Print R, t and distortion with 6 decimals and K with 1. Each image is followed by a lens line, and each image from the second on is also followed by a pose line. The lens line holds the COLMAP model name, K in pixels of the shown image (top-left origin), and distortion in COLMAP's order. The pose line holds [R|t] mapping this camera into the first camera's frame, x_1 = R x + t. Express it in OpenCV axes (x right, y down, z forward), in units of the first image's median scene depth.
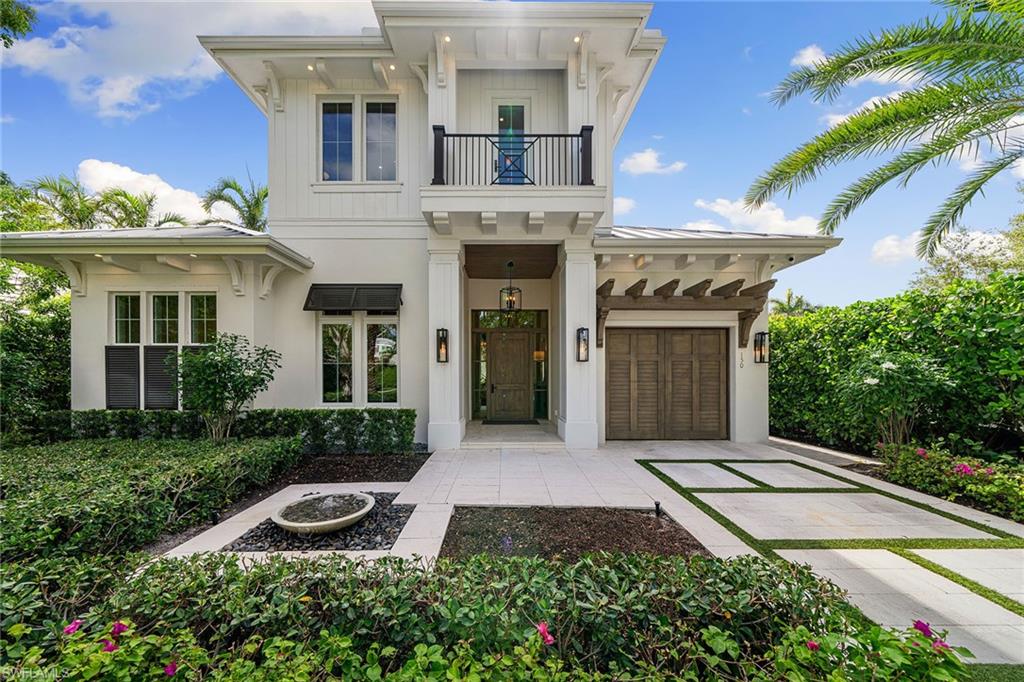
lens RADIAL K [[344.2, 0, 508.3], [0, 344.2, 368.6], [0, 0, 1]] dist [0.000507, 0.000055]
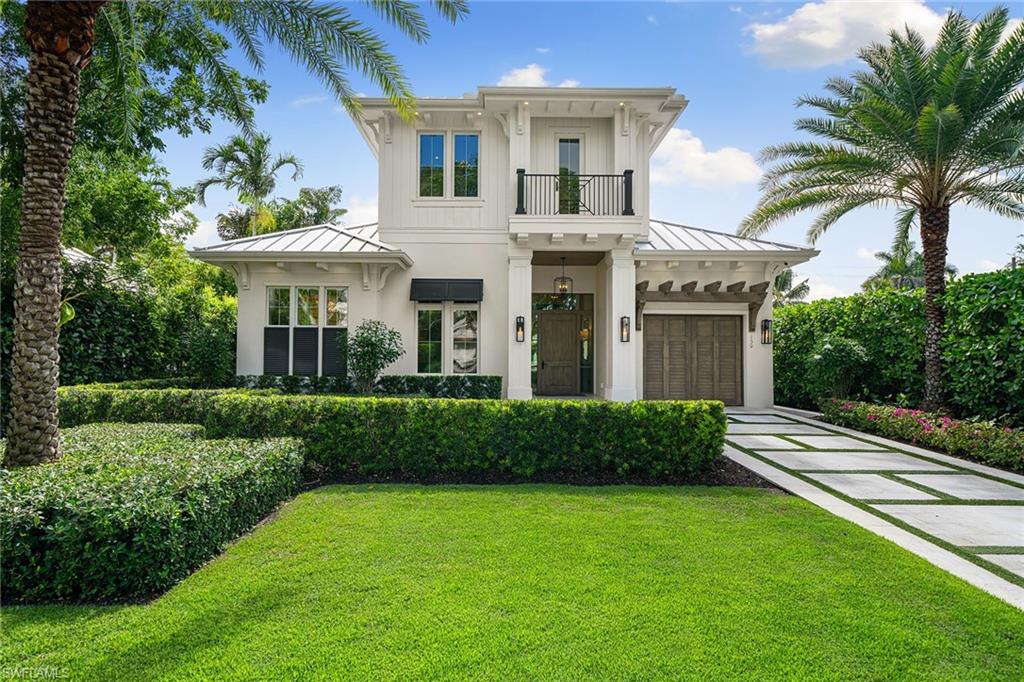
lens RADIAL K [[558.2, 0, 513.9], [0, 558.2, 338.0], [0, 0, 1]] dist [-0.001040, -0.000277]
pose [[0.999856, 0.007483, 0.015252, -0.229105], [-0.007217, 0.999823, -0.017382, 0.004496], [-0.015380, 0.017270, 0.999733, -1.071036]]
